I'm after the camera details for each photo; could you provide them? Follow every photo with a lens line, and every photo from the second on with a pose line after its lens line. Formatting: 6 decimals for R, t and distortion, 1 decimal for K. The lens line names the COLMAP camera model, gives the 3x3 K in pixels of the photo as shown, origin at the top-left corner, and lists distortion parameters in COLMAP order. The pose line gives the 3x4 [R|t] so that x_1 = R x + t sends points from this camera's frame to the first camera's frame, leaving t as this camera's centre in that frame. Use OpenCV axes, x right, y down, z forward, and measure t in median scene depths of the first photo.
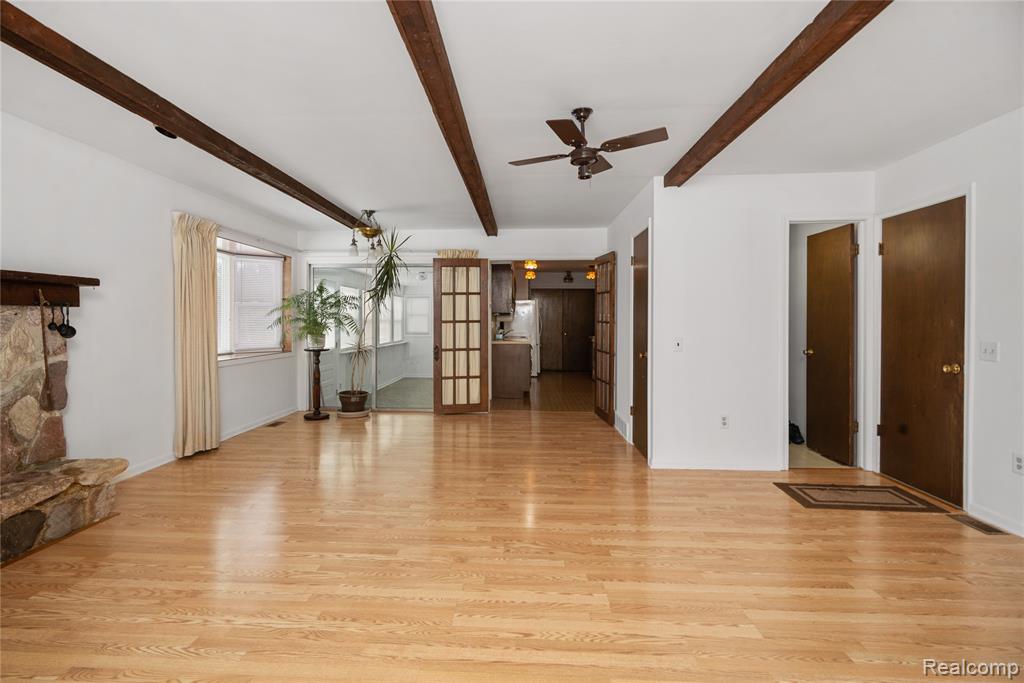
lens RADIAL K [[497.4, 0, 491.1], [0, 497.4, 325.9], [0, 0, 1]] dist [0.003852, -0.001468]
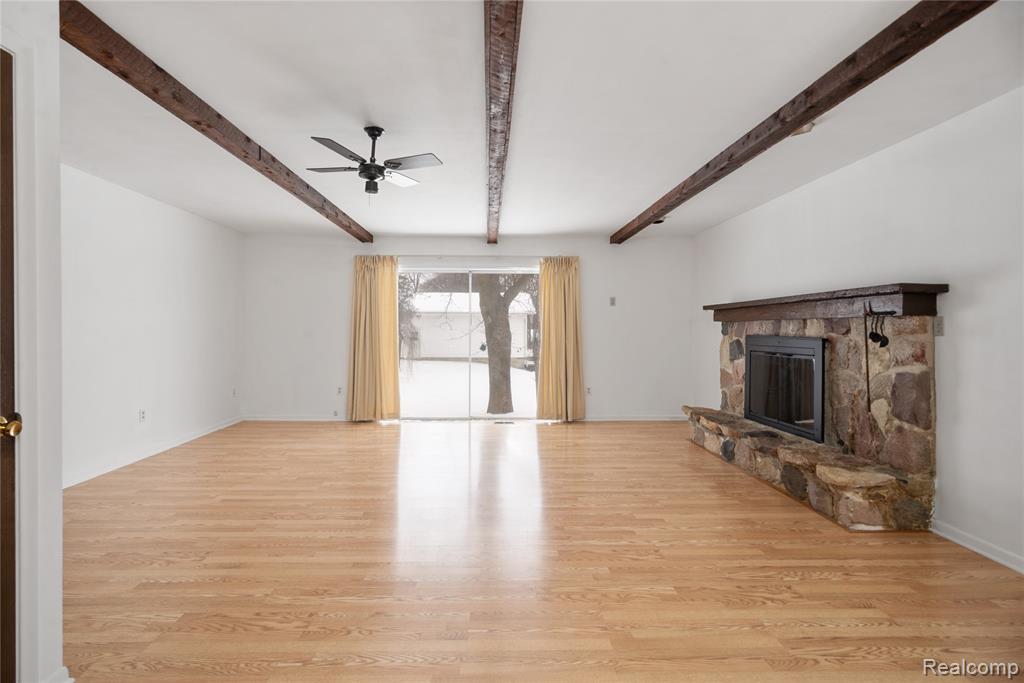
lens RADIAL K [[497.4, 0, 509.8], [0, 497.4, 331.5], [0, 0, 1]] dist [0.003852, -0.001468]
pose [[-0.994356, -0.004286, -0.106010, 0.006052], [-0.006197, 0.999824, 0.017703, -0.022798], [0.105916, 0.018260, -0.994207, 2.060219]]
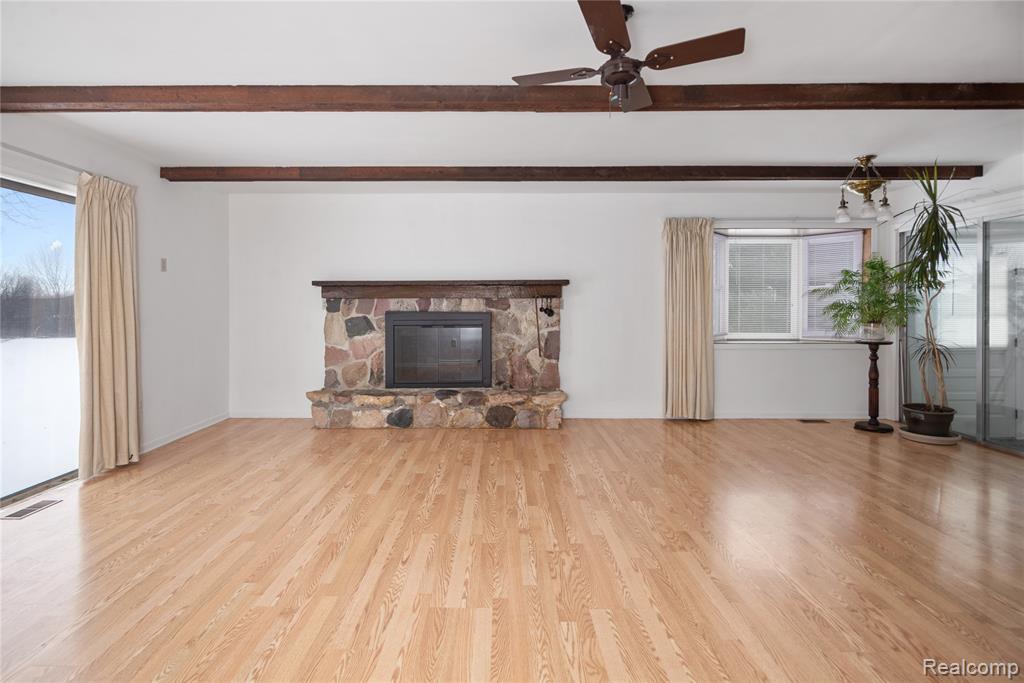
lens RADIAL K [[497.4, 0, 498.3], [0, 497.4, 314.1], [0, 0, 1]] dist [0.003852, -0.001468]
pose [[0.063378, 0.013866, -0.997893, 0.869366], [-0.010560, 0.999857, 0.013222, -0.004674], [0.997934, 0.009699, 0.063515, 0.768474]]
